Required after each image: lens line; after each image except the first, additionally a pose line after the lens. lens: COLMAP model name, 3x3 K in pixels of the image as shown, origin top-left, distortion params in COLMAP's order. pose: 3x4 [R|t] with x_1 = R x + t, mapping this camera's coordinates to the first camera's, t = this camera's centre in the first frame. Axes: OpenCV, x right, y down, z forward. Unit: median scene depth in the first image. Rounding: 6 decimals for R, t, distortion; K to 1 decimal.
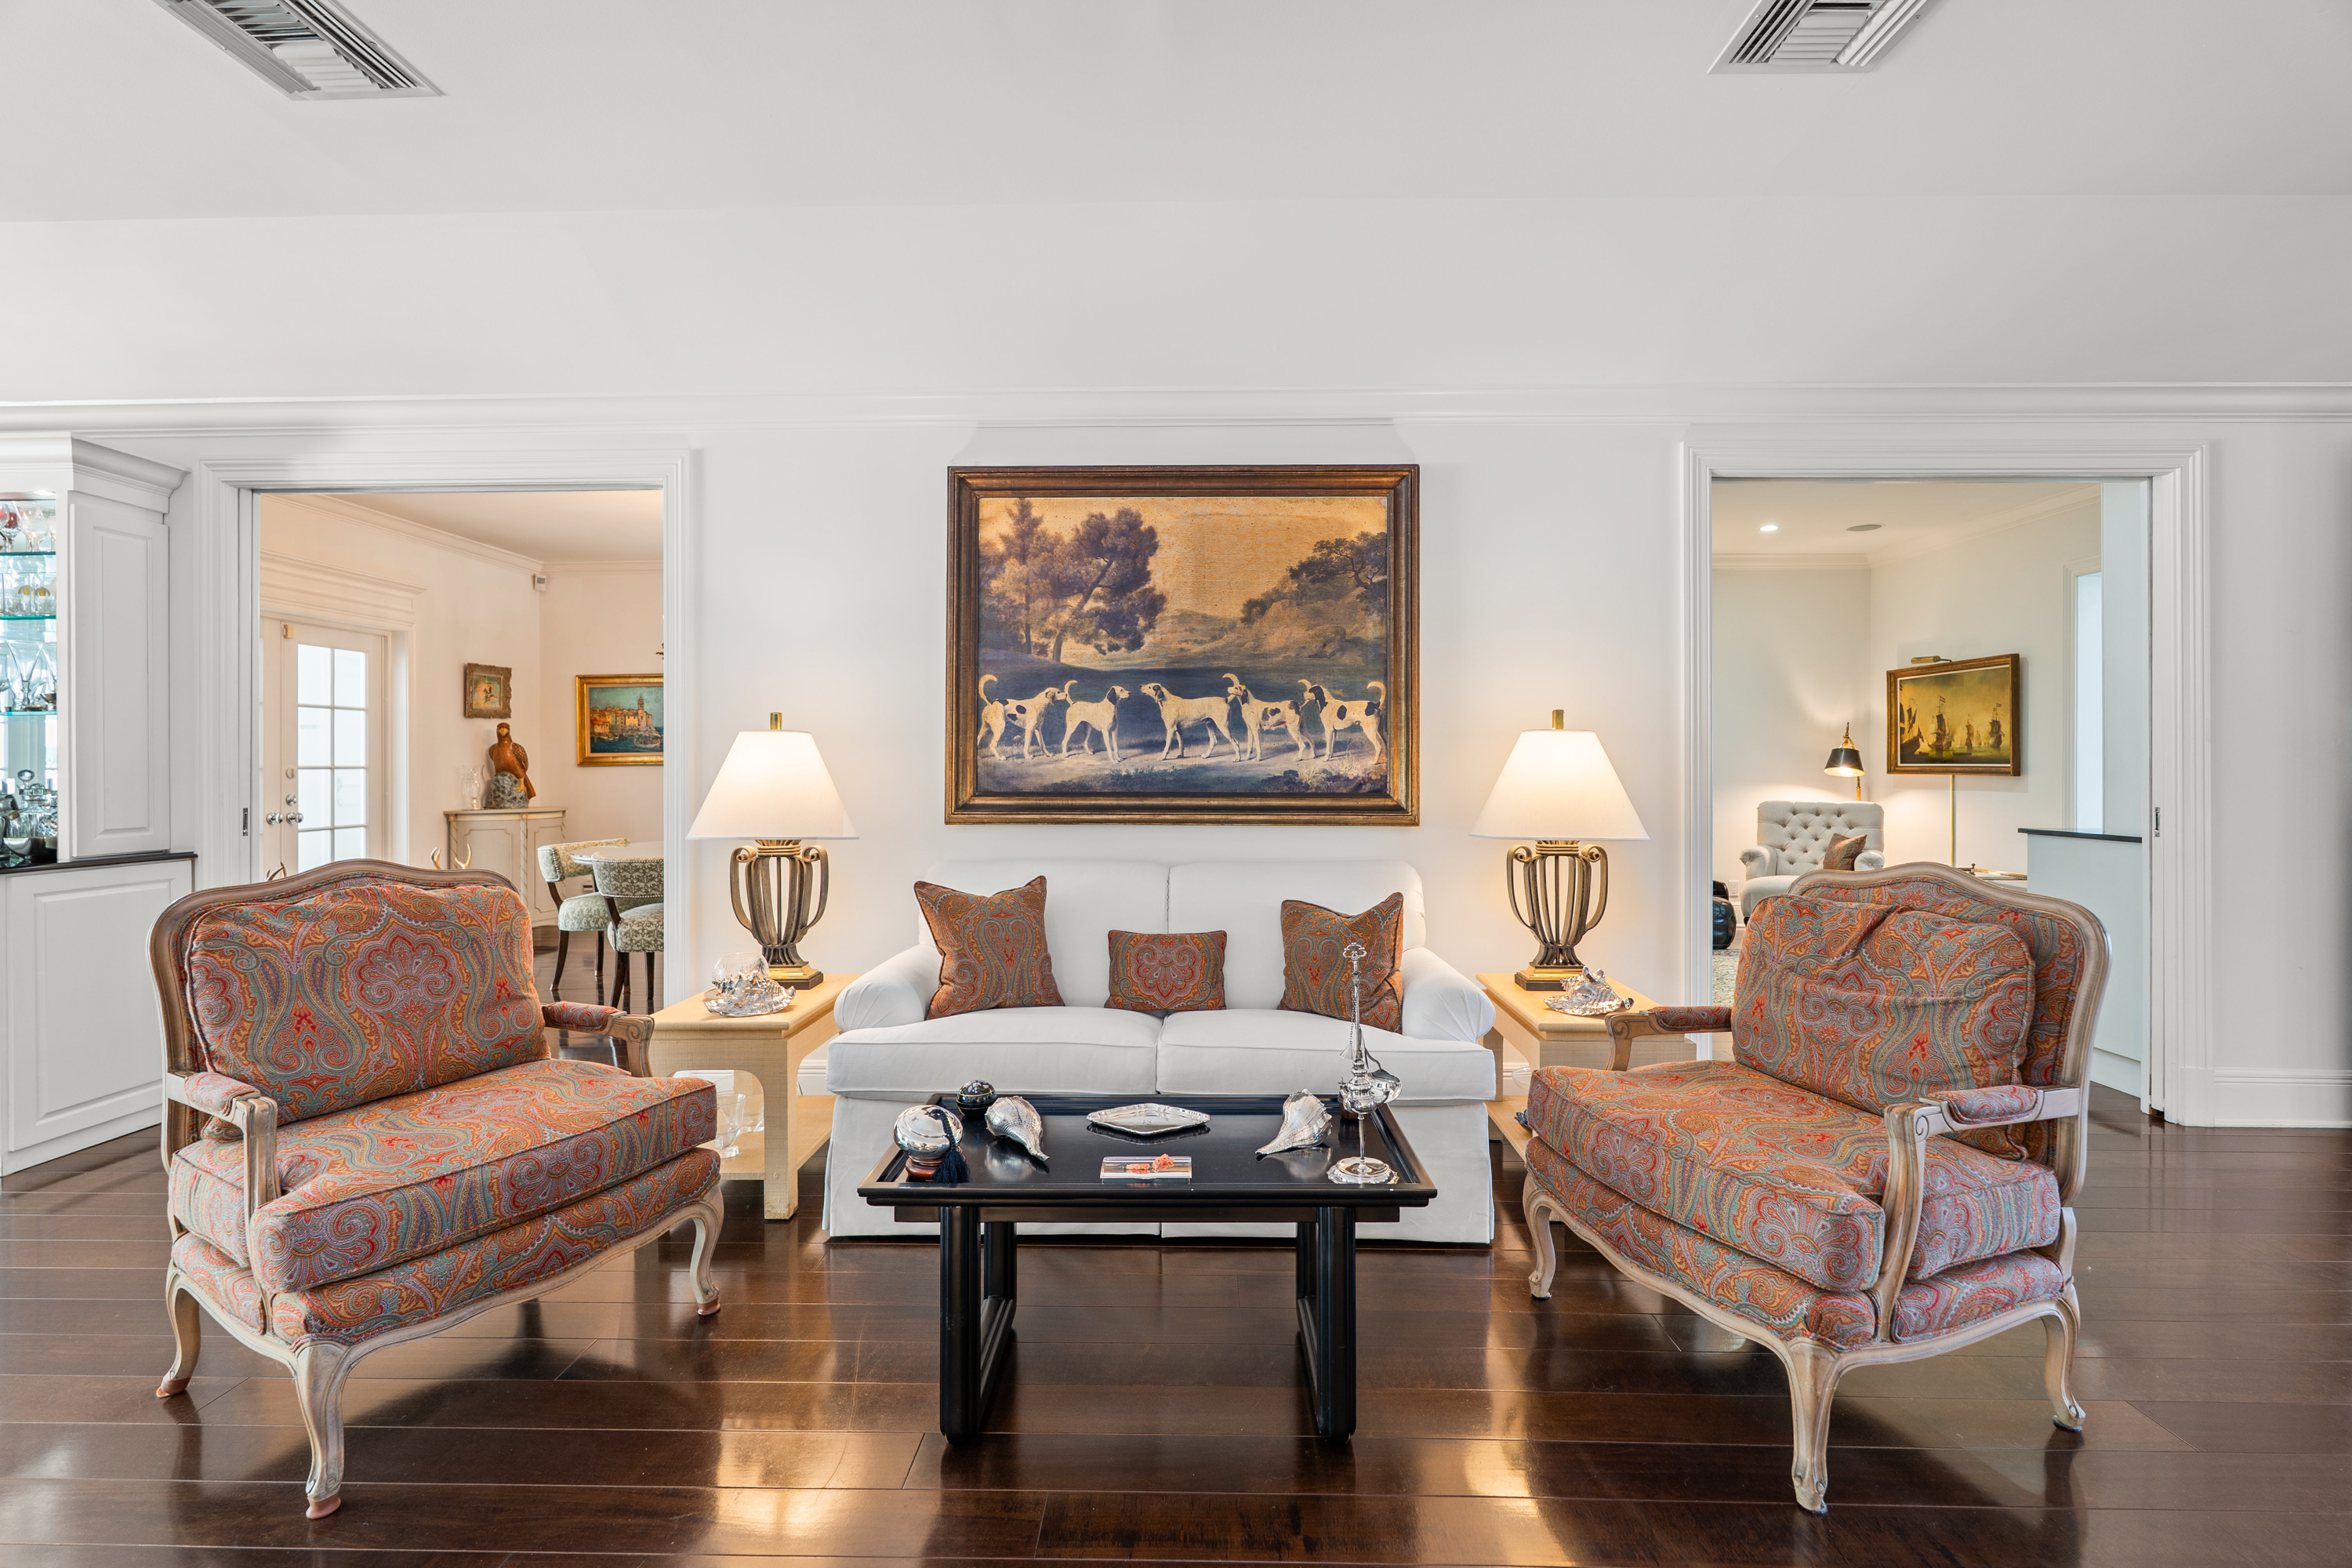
lens RADIAL K [[1048.0, 0, 1177.5], [0, 1048.0, 772.1], [0, 0, 1]] dist [0.001488, 0.000942]
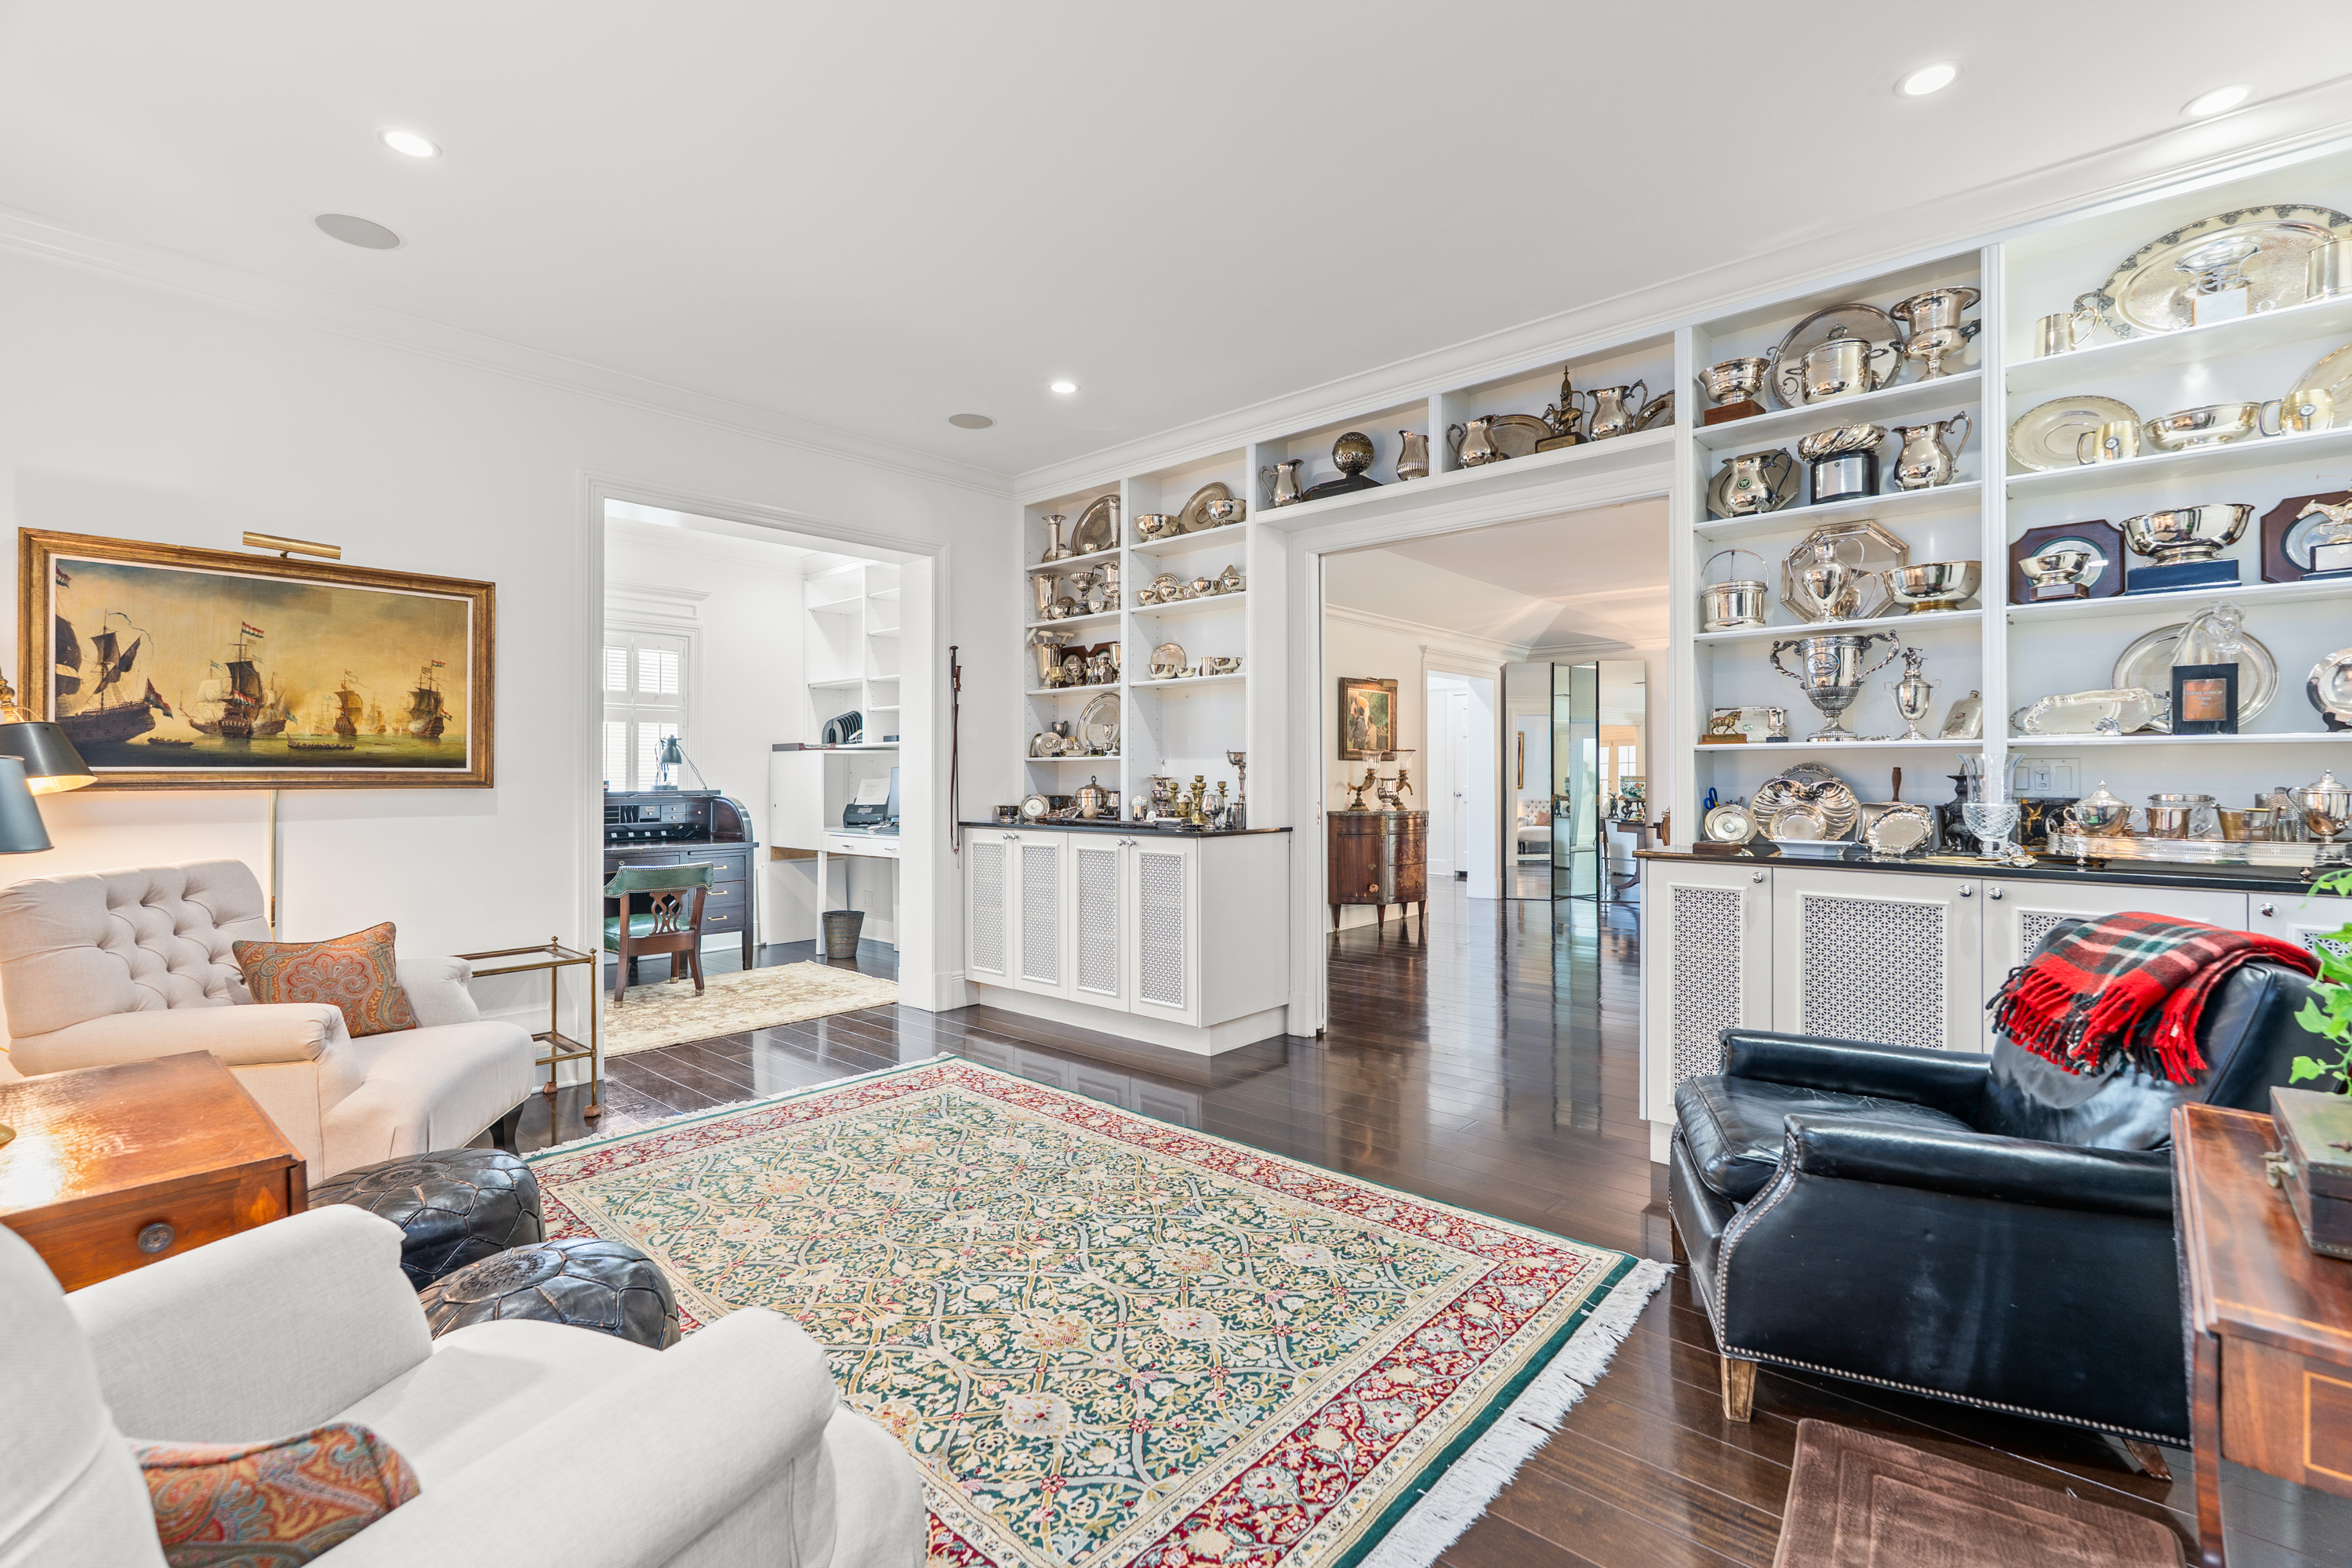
lens RADIAL K [[1048.0, 0, 1173.8], [0, 1048.0, 771.1], [0, 0, 1]] dist [0.001488, 0.000942]
pose [[-0.762789, 0.000578, 0.646647, 0.109946], [0.004945, 0.999976, 0.004938, -0.006432], [-0.646629, 0.006964, -0.762773, 1.088933]]
